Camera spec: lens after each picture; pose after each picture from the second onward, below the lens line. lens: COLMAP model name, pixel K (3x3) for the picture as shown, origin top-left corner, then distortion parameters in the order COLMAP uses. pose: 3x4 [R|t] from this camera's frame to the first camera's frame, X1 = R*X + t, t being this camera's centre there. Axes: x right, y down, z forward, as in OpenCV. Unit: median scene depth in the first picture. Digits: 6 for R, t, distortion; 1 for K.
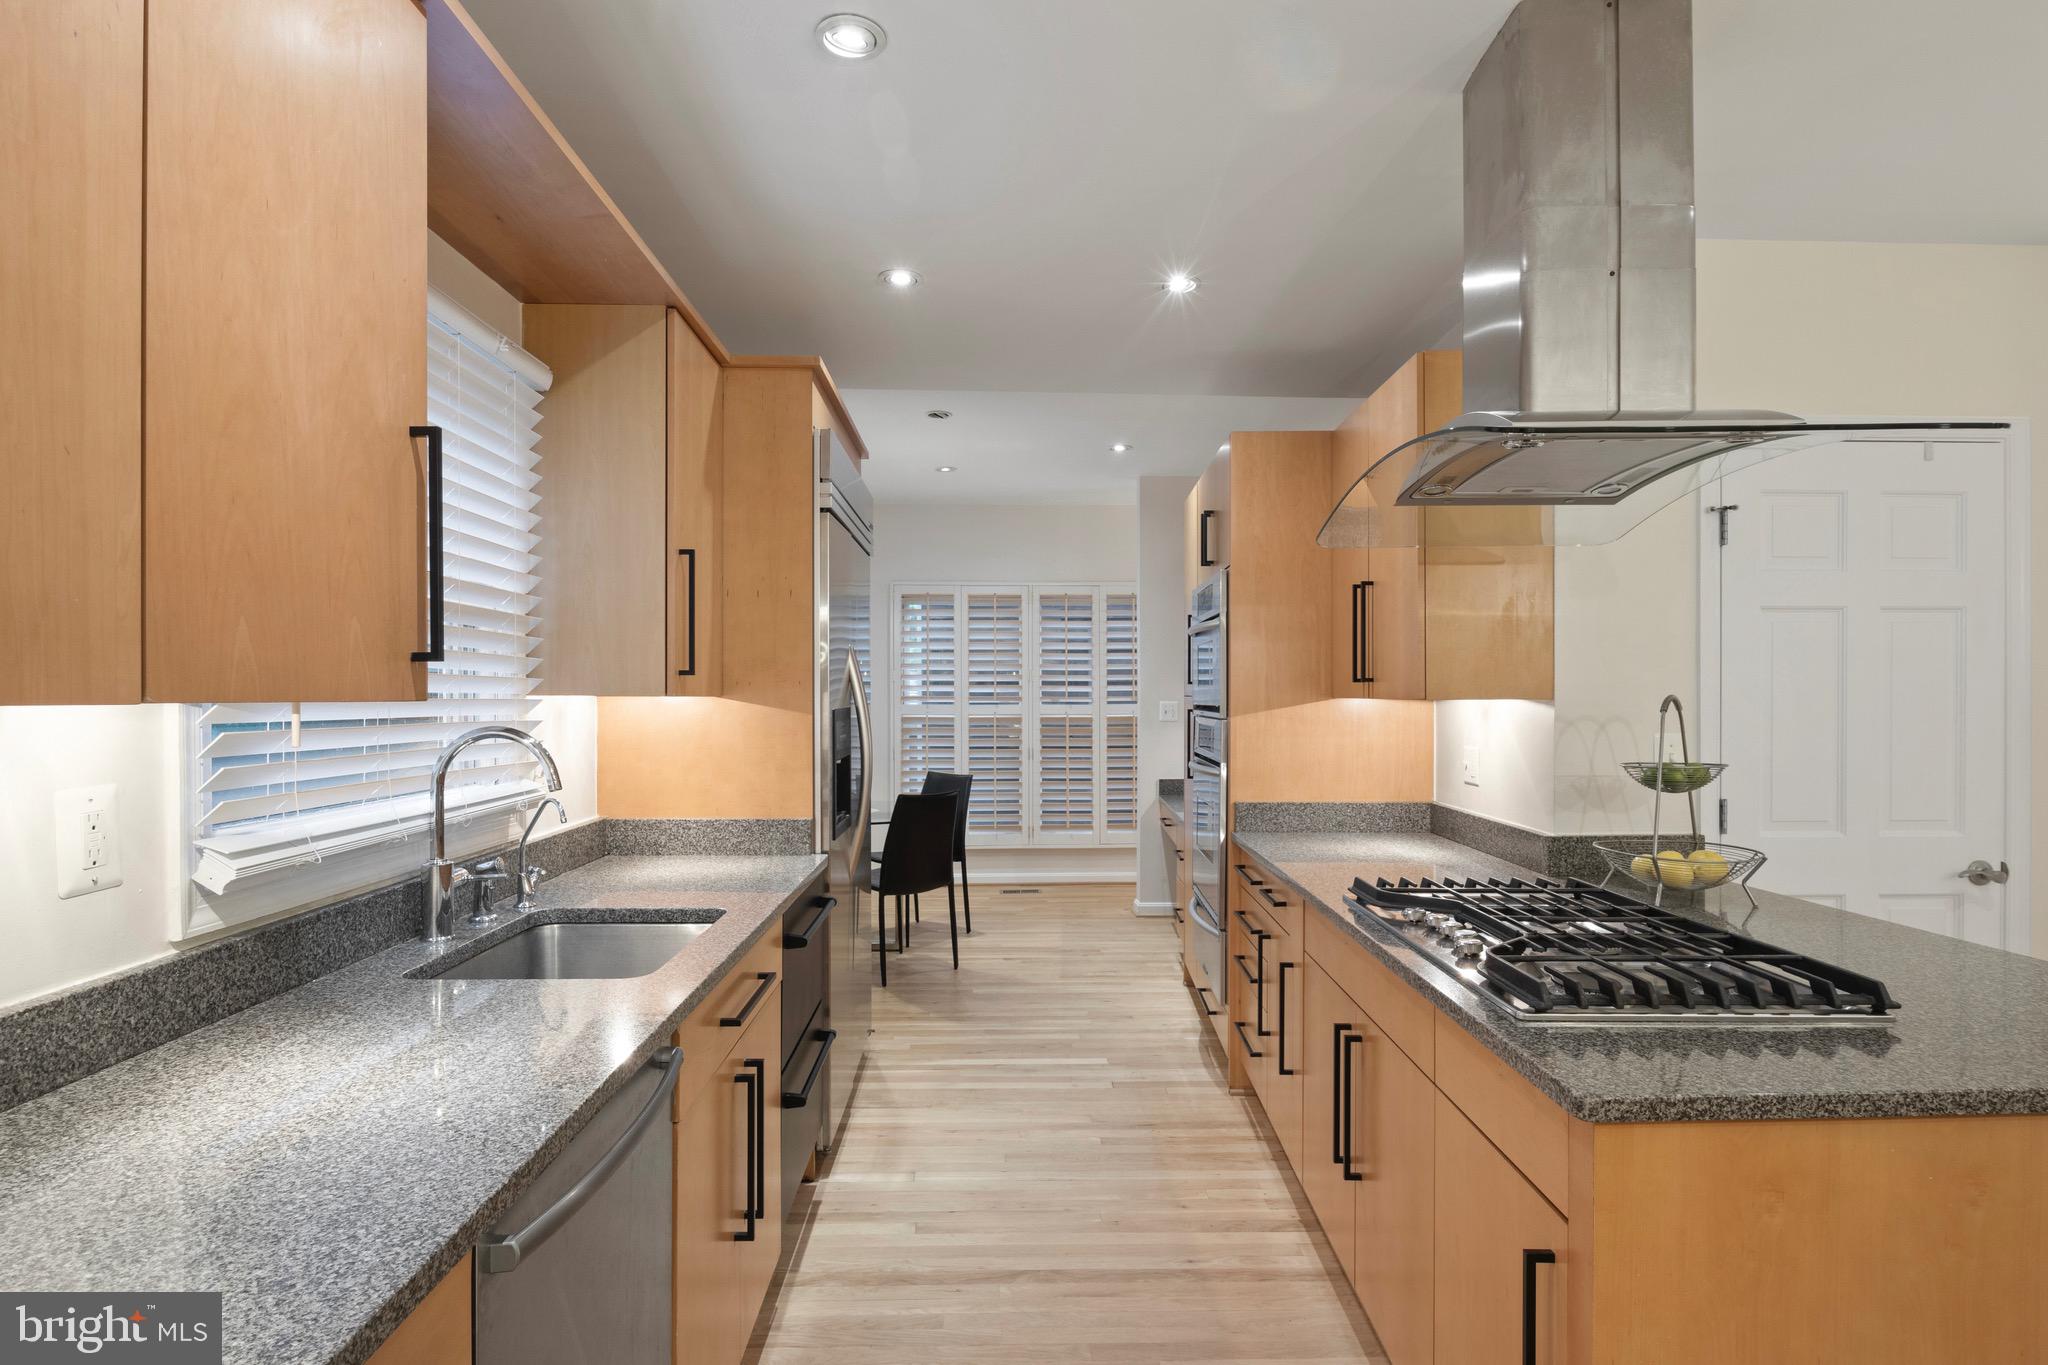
lens RADIAL K [[1044.6, 0, 1024.0], [0, 1044.6, 682.5], [0, 0, 1]] dist [-0.002260, -0.000115]
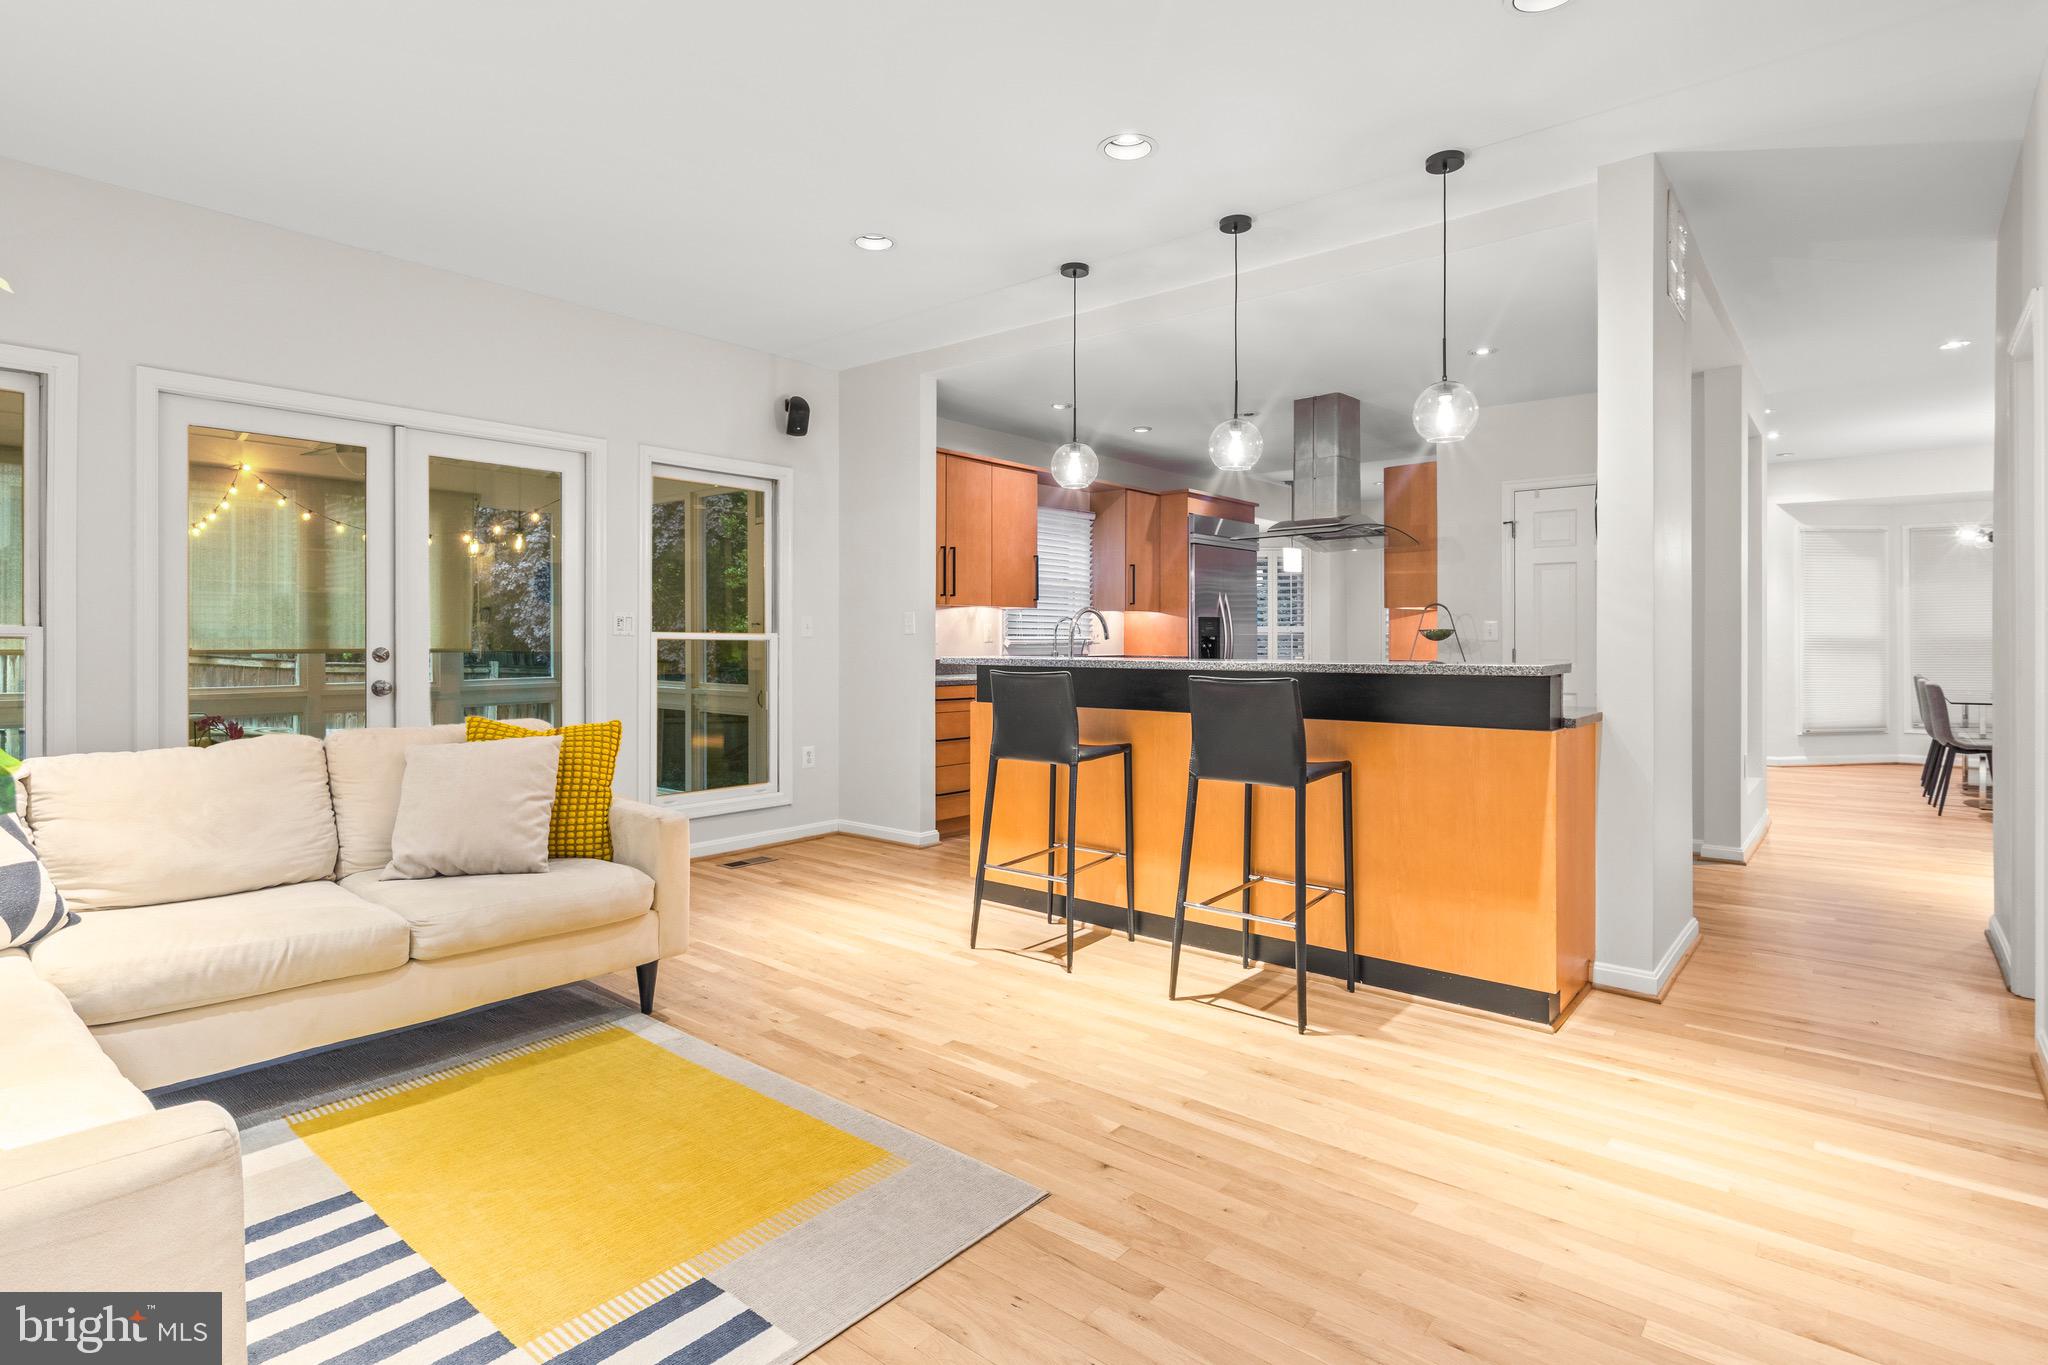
lens RADIAL K [[1030.6, 0, 1026.2], [0, 1030.6, 656.0], [0, 0, 1]] dist [-0.006982, 0.000482]
pose [[0.745235, 0.010638, -0.666717, 1.494009], [0.006422, 0.999712, 0.023129, 0.073859], [0.666771, -0.021518, 0.744952, -1.518927]]
